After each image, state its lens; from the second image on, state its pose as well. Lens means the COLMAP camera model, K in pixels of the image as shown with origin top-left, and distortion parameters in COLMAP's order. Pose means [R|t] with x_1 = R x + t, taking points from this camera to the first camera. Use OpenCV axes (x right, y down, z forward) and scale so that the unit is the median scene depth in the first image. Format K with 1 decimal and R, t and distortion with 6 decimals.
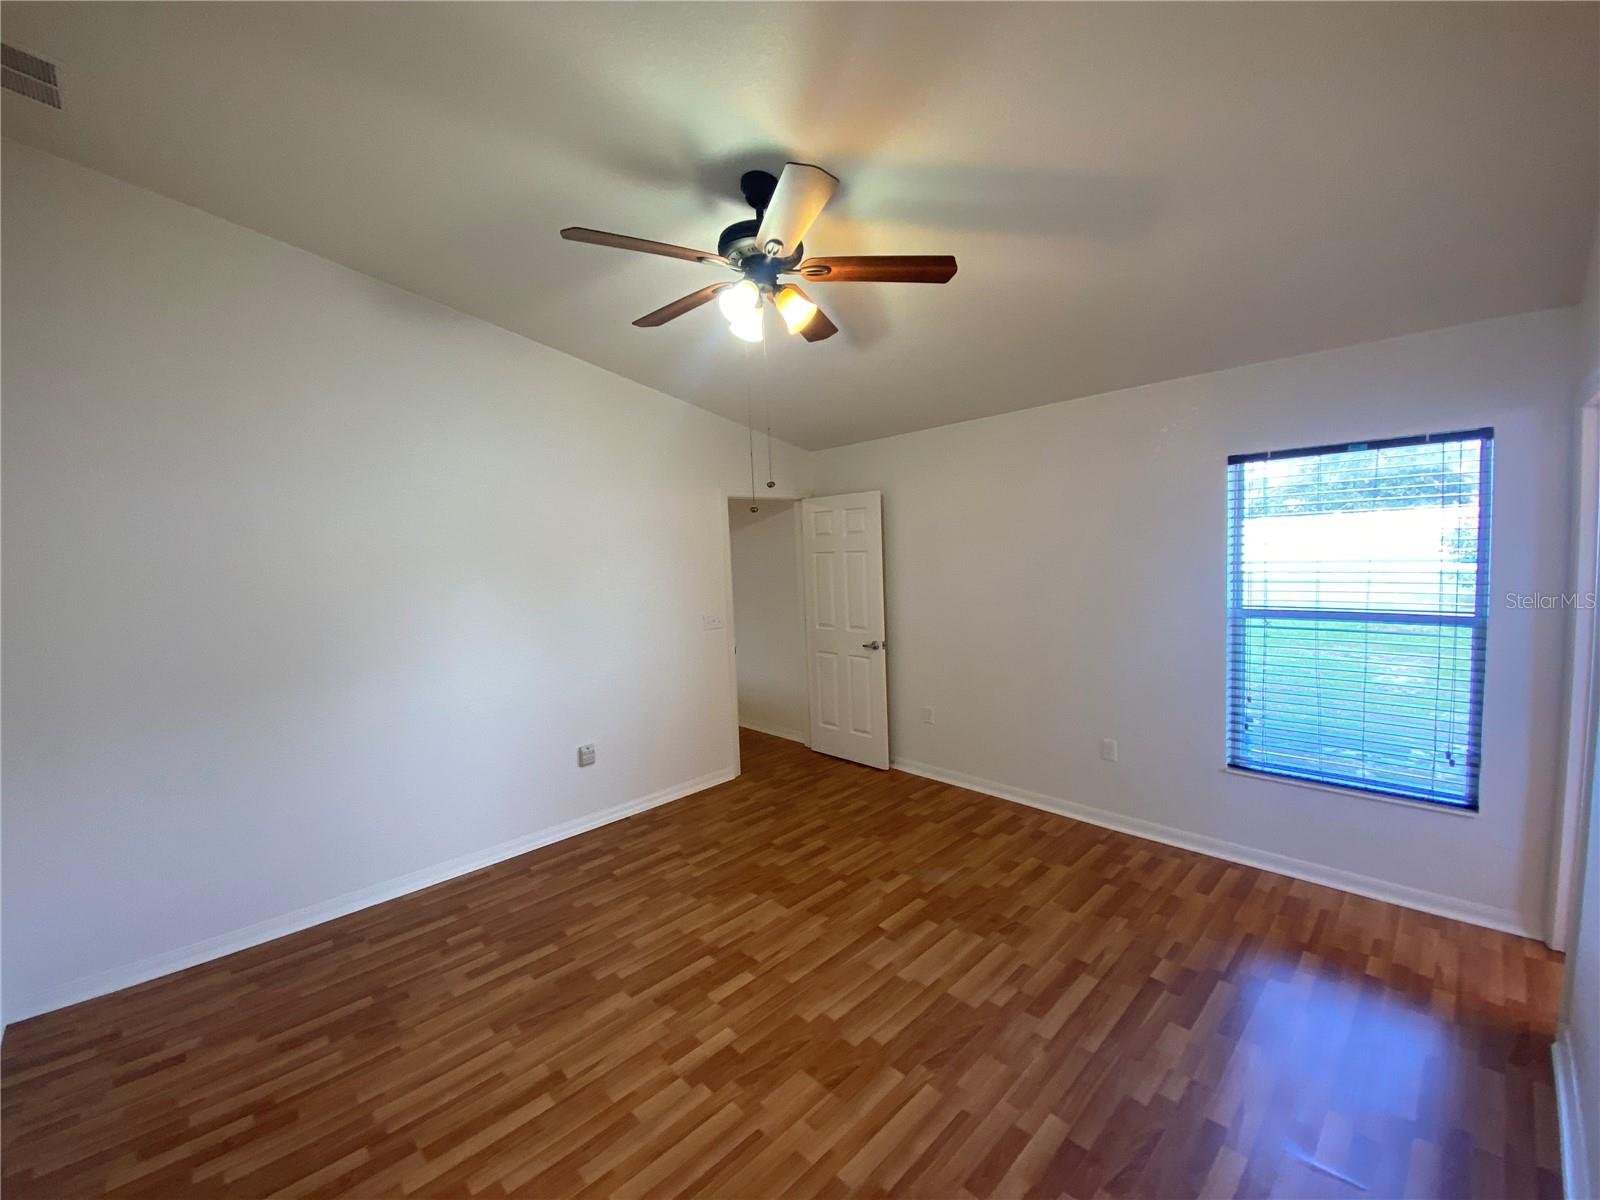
lens RADIAL K [[647.1, 0, 795.7], [0, 647.1, 595.0], [0, 0, 1]] dist [0.021664, -0.018853]
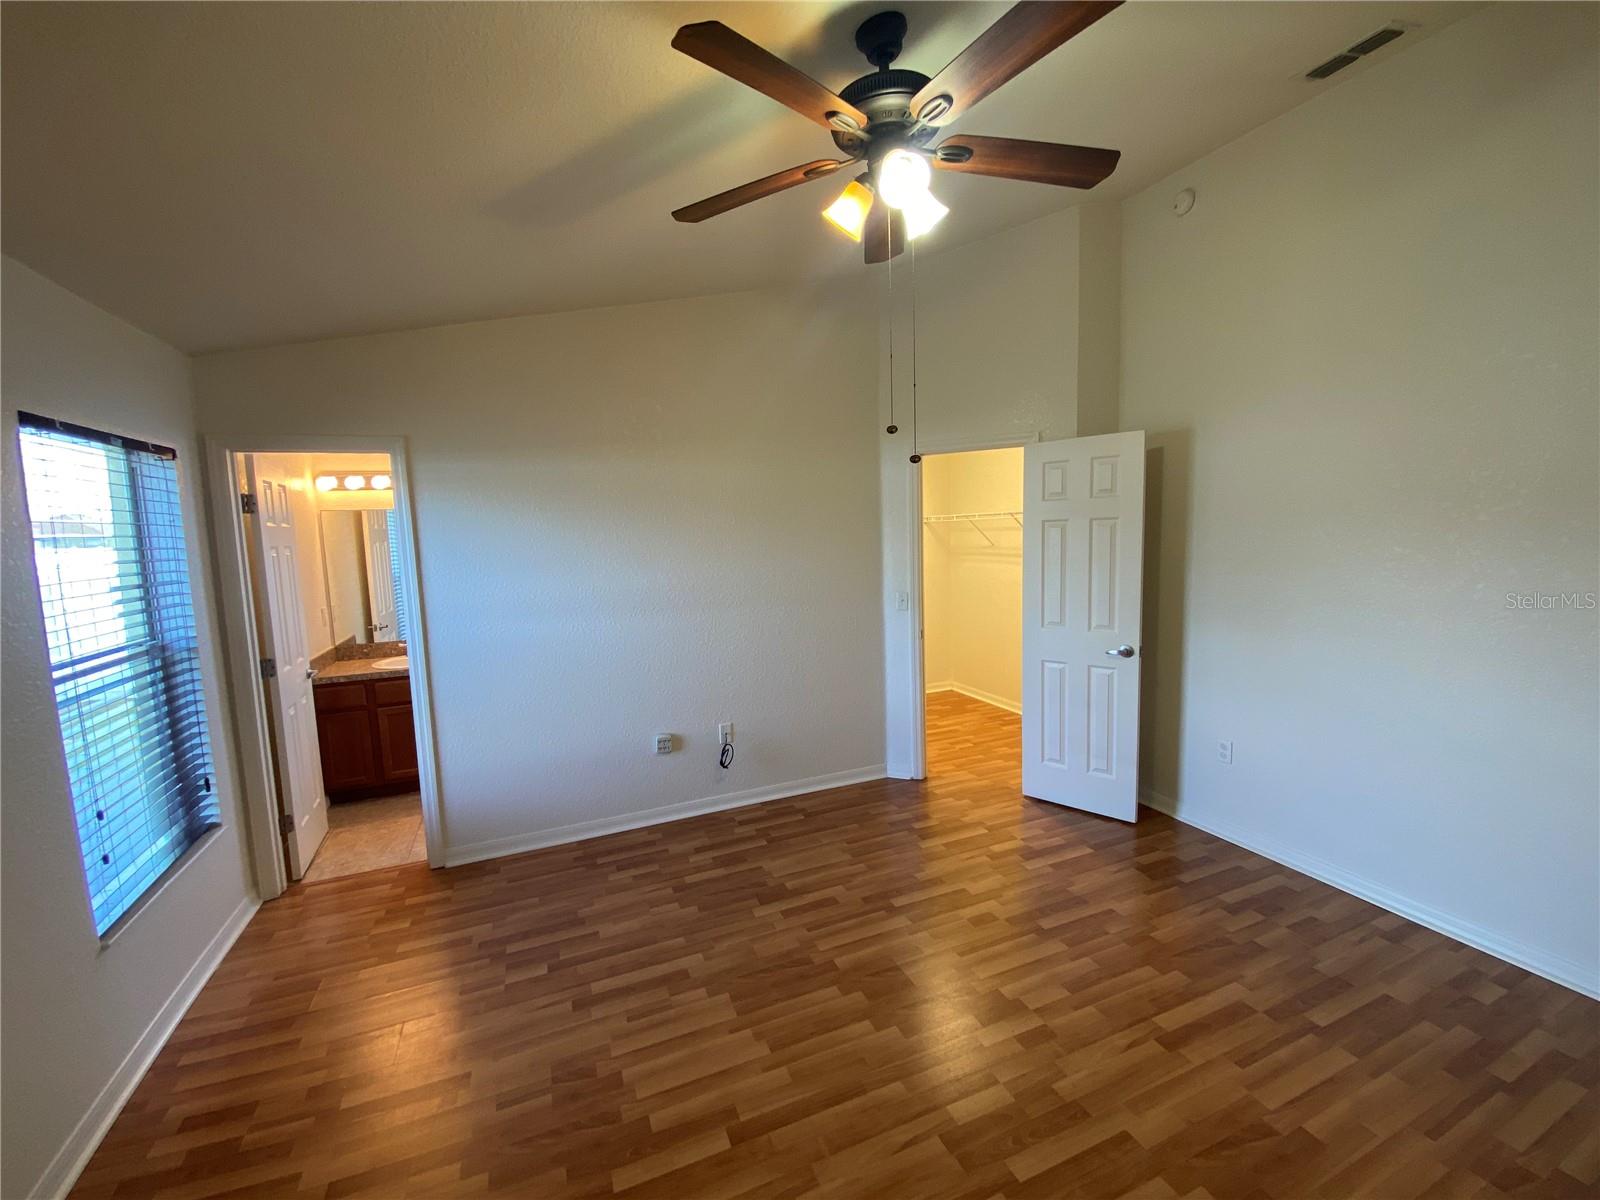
lens RADIAL K [[647.1, 0, 795.7], [0, 647.1, 595.0], [0, 0, 1]] dist [0.021664, -0.018853]
pose [[-0.926682, 0.030472, 0.374608, -0.214519], [0.096586, 0.982542, 0.159004, -0.112395], [-0.363223, 0.183528, -0.913447, 1.780850]]
